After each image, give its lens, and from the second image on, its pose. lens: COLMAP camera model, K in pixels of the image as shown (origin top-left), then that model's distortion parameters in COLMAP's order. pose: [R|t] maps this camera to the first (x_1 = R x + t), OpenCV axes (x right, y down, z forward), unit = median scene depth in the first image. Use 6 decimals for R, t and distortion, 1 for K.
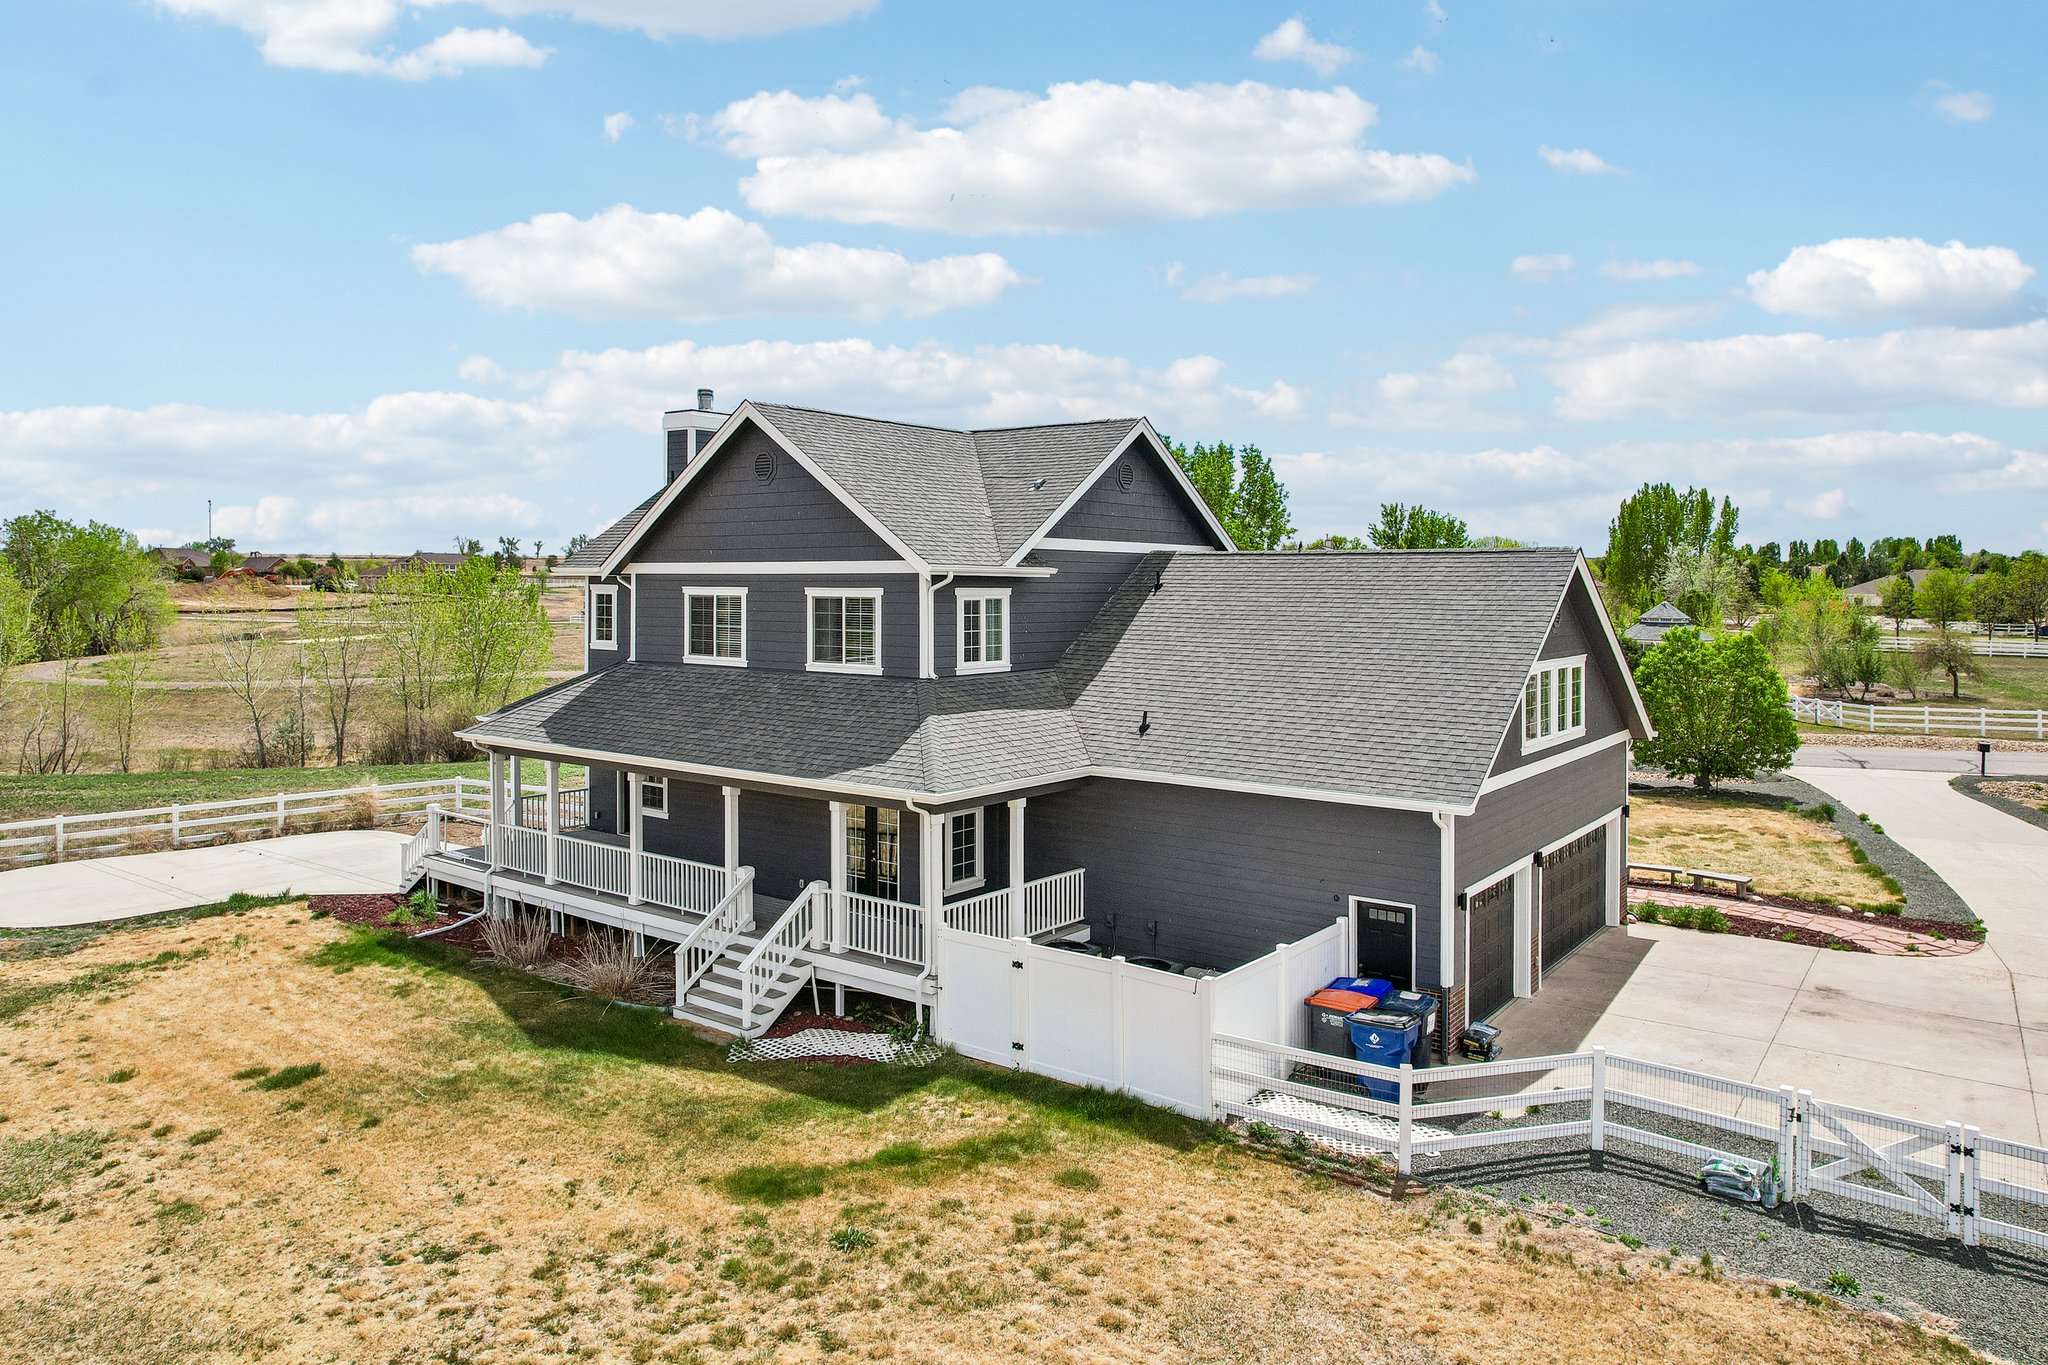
lens RADIAL K [[1350.8, 0, 1024.0], [0, 1350.8, 682.5], [0, 0, 1]] dist [-0.046709, 0.037704]
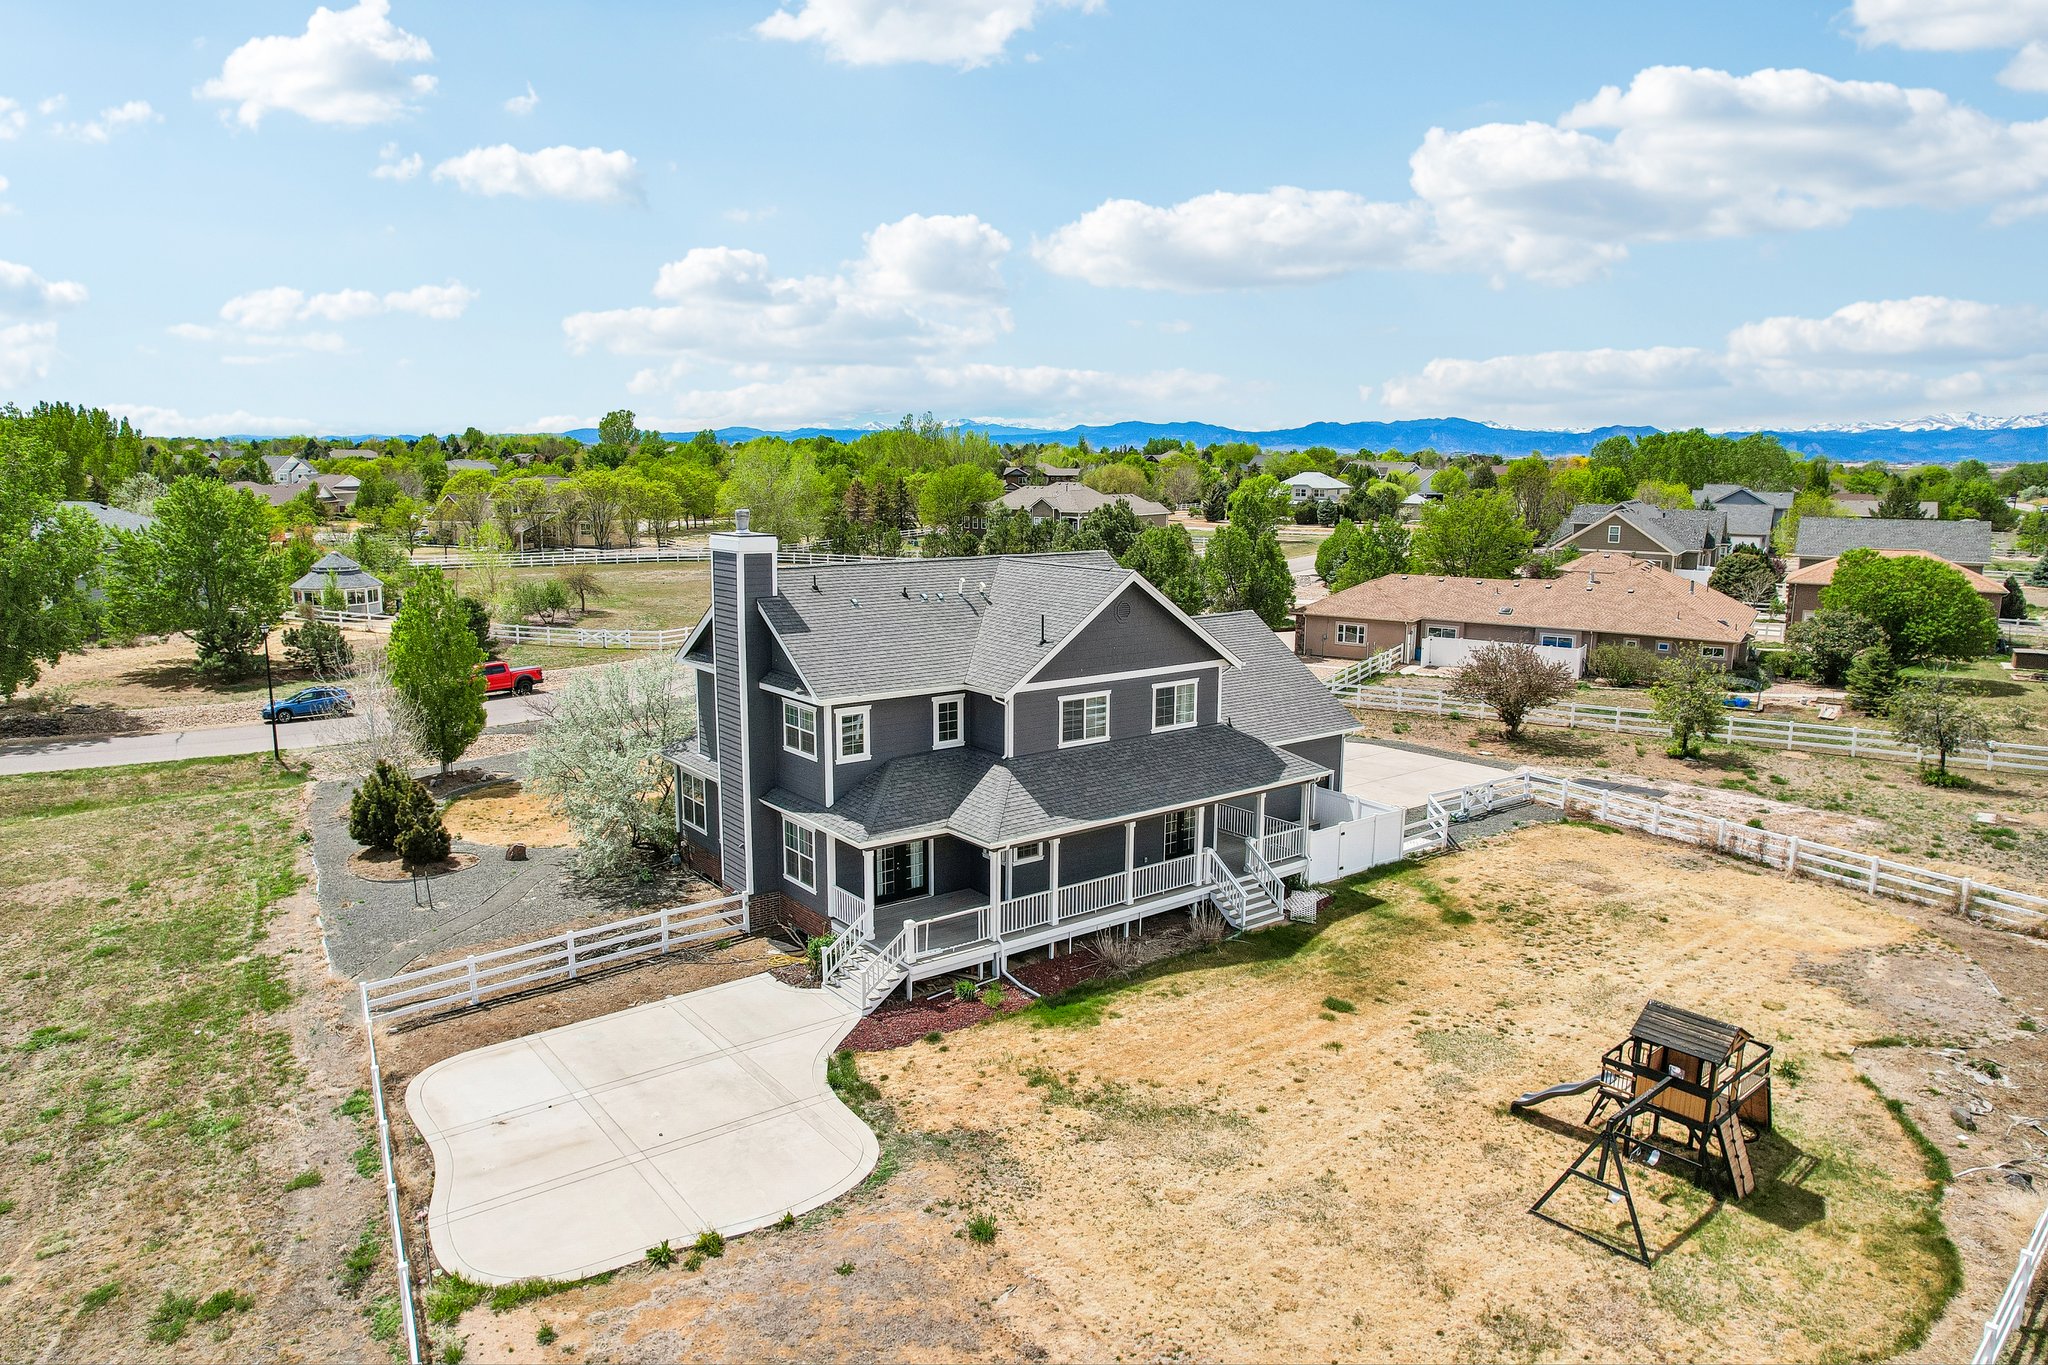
lens RADIAL K [[1350.8, 0, 1024.0], [0, 1350.8, 682.5], [0, 0, 1]] dist [-0.046709, 0.037704]
pose [[0.252459, -0.158907, 0.954470, -2.203761], [0.074280, 0.986695, 0.144625, -0.399864], [-0.964752, 0.034387, 0.260903, 0.883483]]
